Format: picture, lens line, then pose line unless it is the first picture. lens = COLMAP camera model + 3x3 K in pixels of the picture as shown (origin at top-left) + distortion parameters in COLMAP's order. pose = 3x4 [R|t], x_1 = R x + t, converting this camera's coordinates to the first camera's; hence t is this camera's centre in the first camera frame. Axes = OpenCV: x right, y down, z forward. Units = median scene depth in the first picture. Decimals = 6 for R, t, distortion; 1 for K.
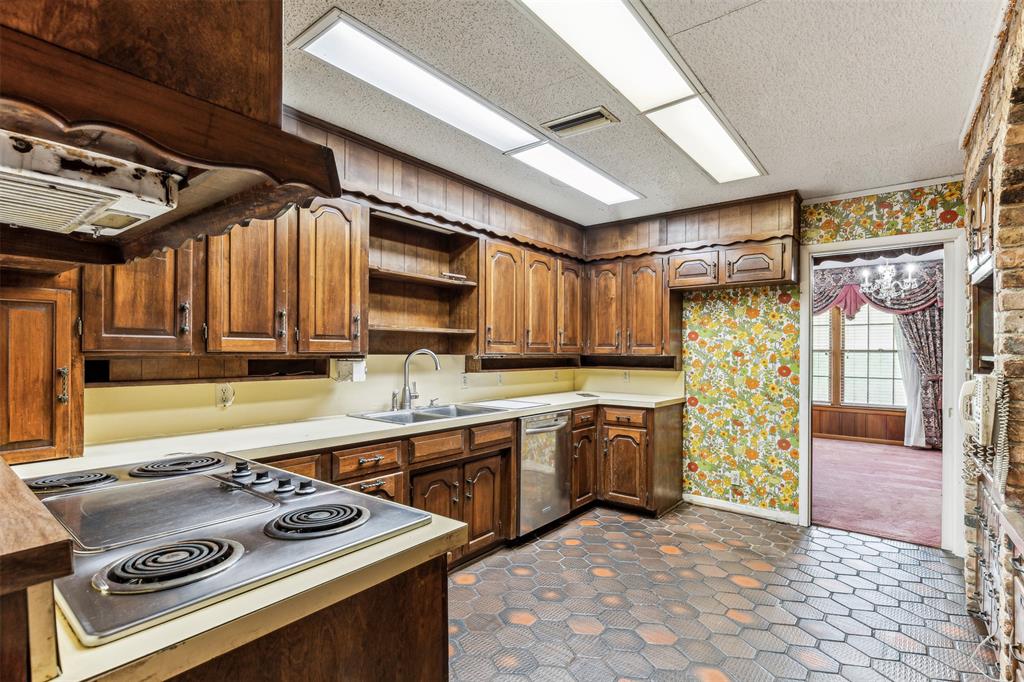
lens RADIAL K [[485.2, 0, 511.4], [0, 485.2, 353.8], [0, 0, 1]] dist [0.008139, -0.000995]
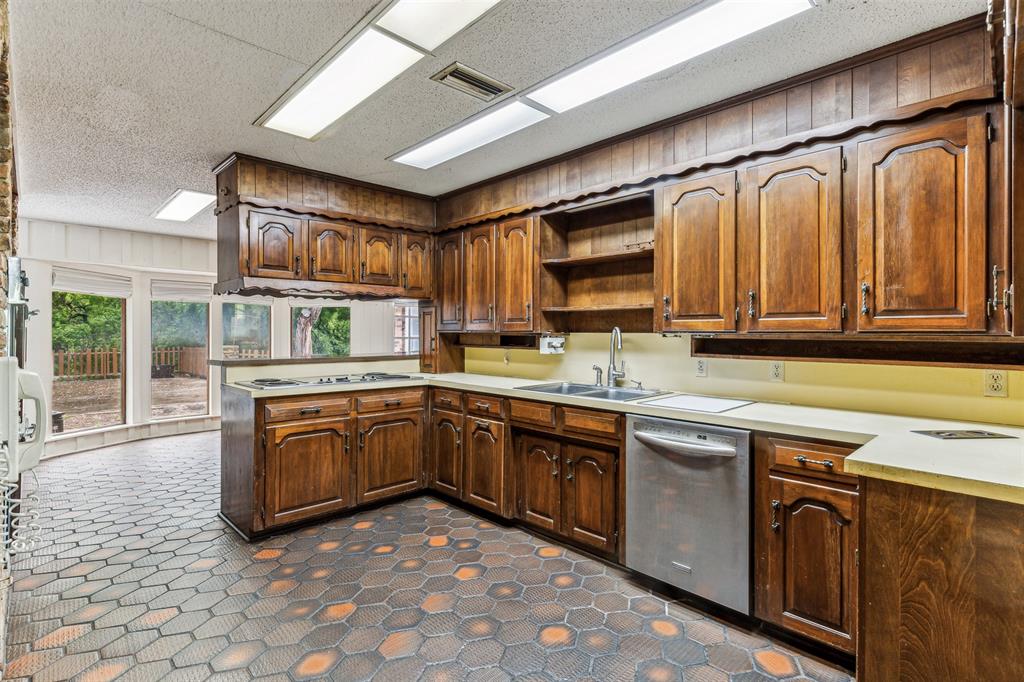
lens RADIAL K [[485.2, 0, 523.1], [0, 485.2, 334.6], [0, 0, 1]] dist [0.008139, -0.000995]
pose [[-0.106840, -0.001259, -0.994275, 0.828258], [-0.005690, 0.999984, -0.000655, 0.007022], [0.994260, 0.005587, -0.106846, 0.938620]]
